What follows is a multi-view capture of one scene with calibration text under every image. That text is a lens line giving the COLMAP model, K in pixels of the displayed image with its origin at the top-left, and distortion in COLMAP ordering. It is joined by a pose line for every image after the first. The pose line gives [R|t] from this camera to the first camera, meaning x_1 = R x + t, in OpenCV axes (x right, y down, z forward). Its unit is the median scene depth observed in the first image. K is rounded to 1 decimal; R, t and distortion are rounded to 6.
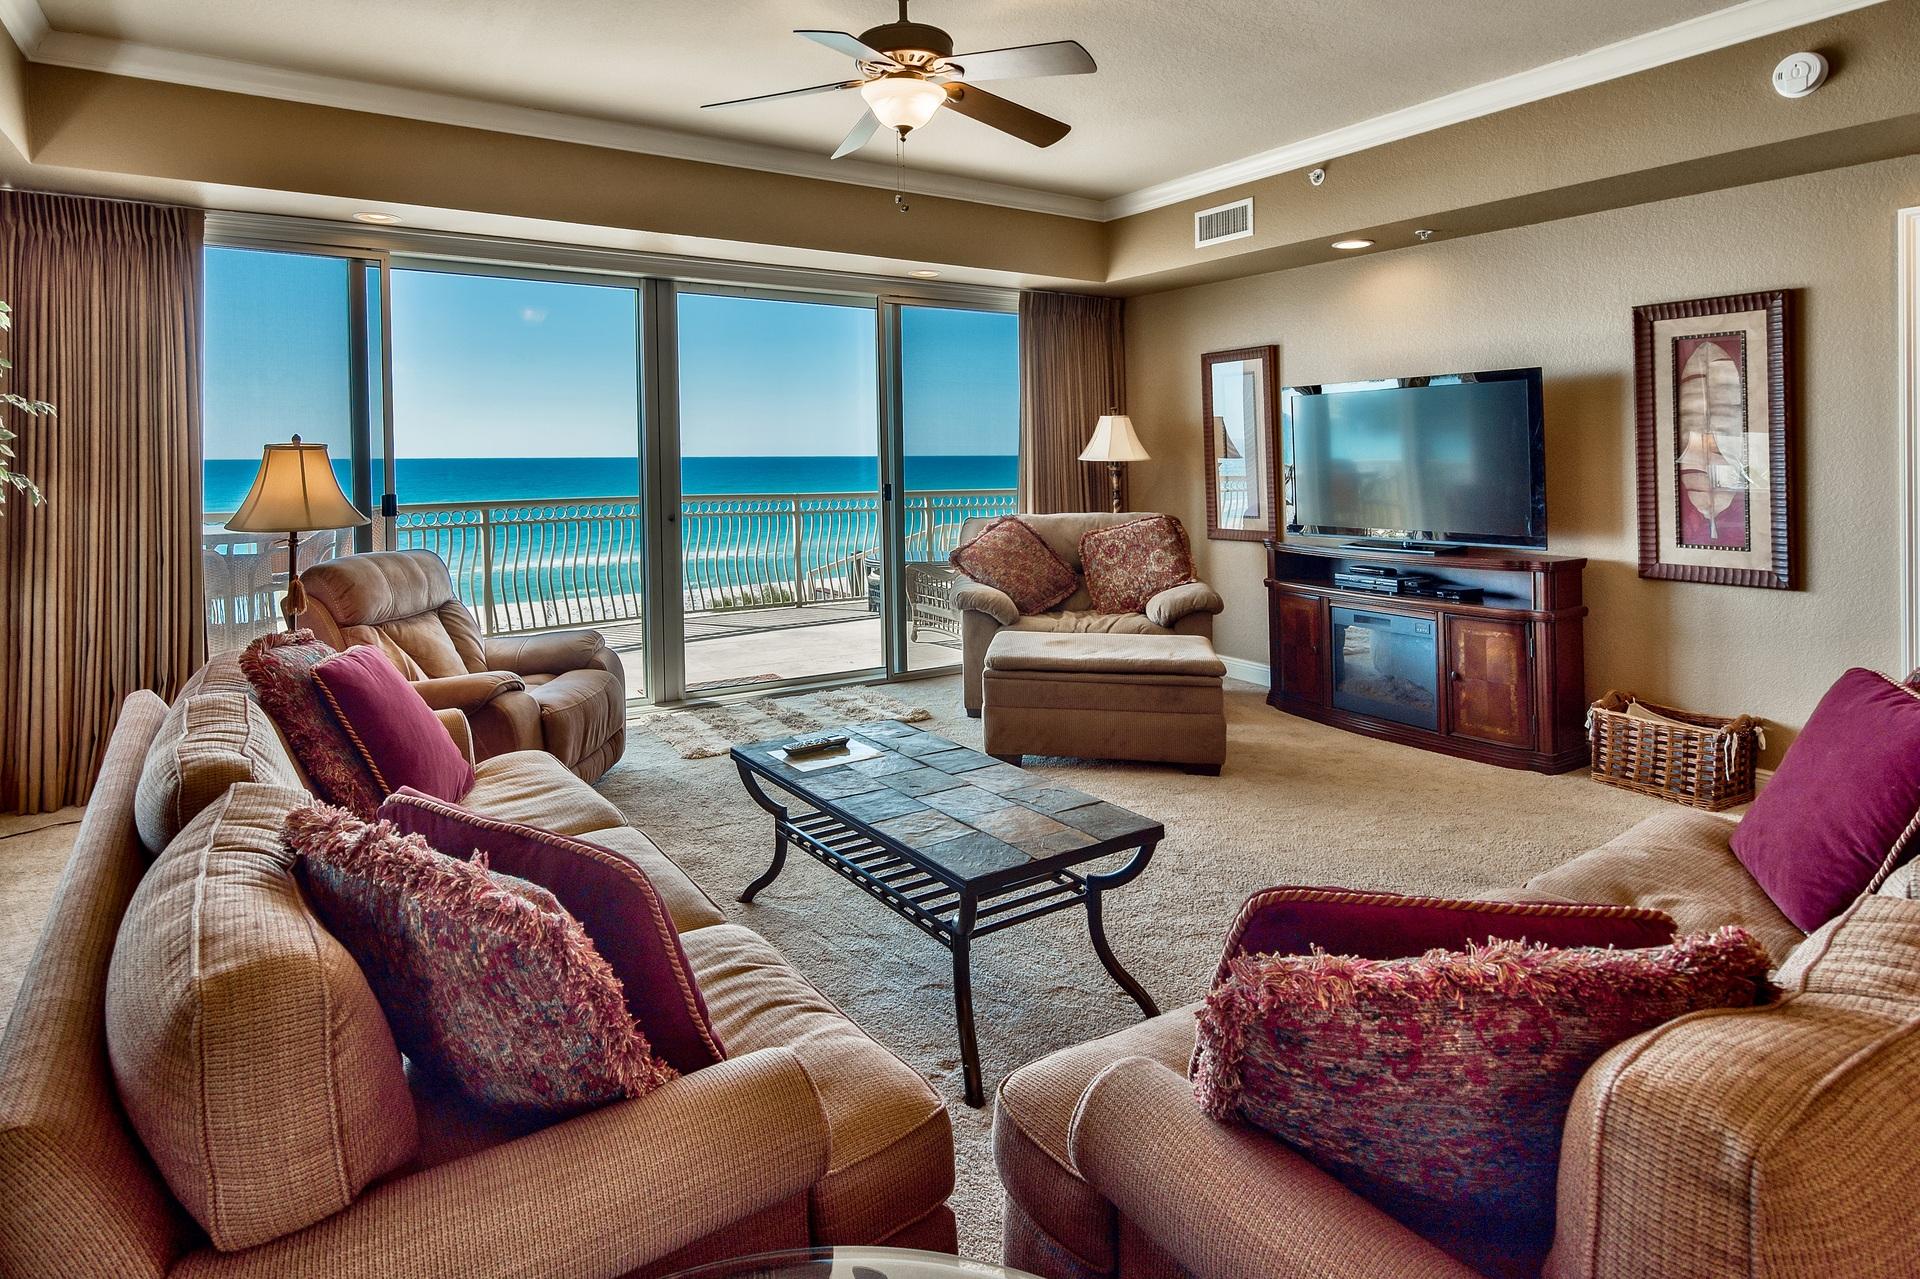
lens RADIAL K [[1034.0, 0, 960.0], [0, 1034.0, 639.5], [0, 0, 1]] dist [-0.005254, -0.001384]
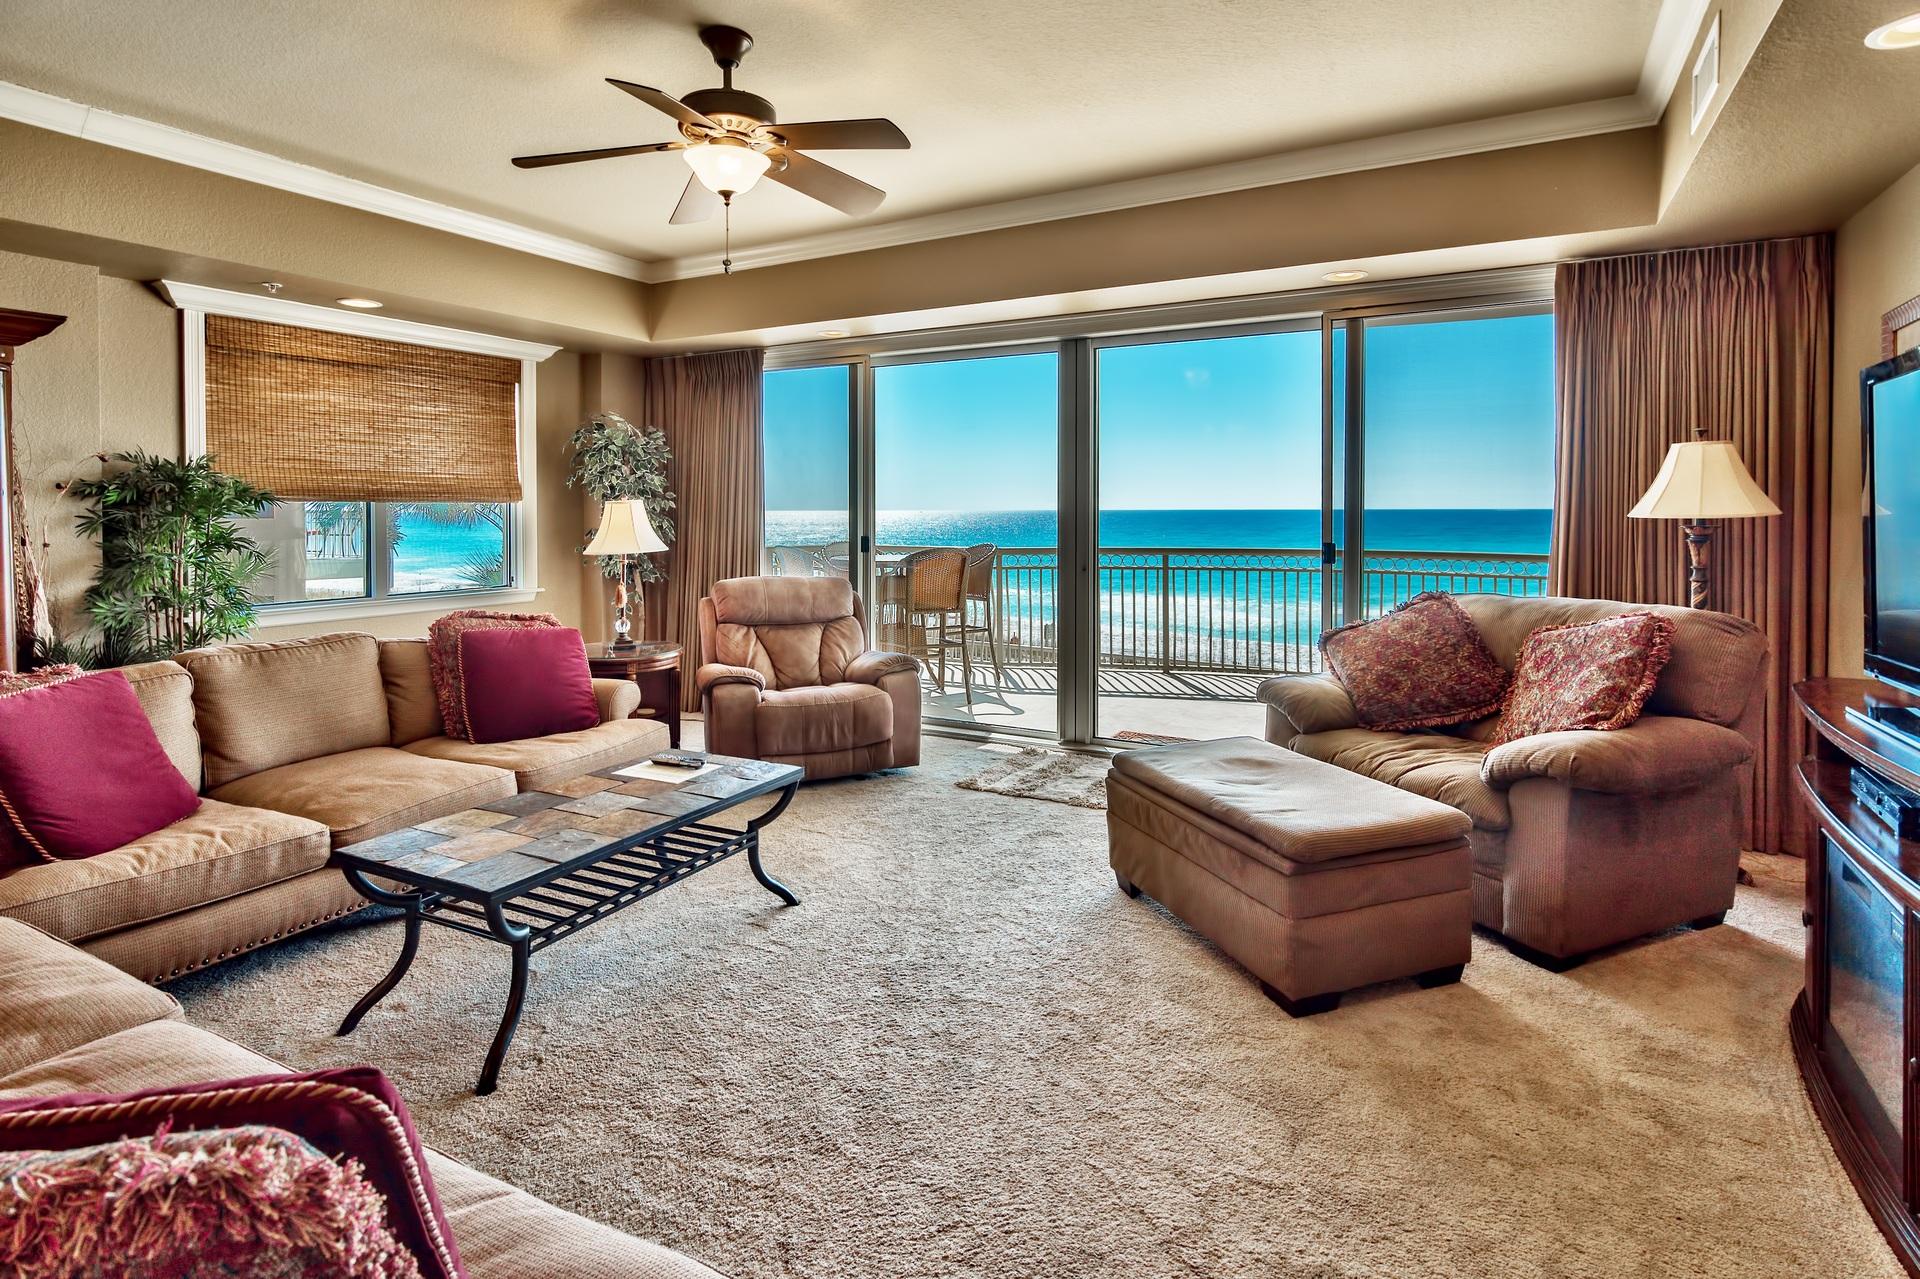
lens RADIAL K [[1020.1, 0, 960.0], [0, 1020.1, 639.5], [0, 0, 1]] dist [0.003834, 0.000353]
pose [[0.445990, 0.117882, -0.887241, 0.551427], [-0.157558, 0.986149, 0.051823, -0.077459], [0.881061, 0.116680, 0.458386, 0.418500]]
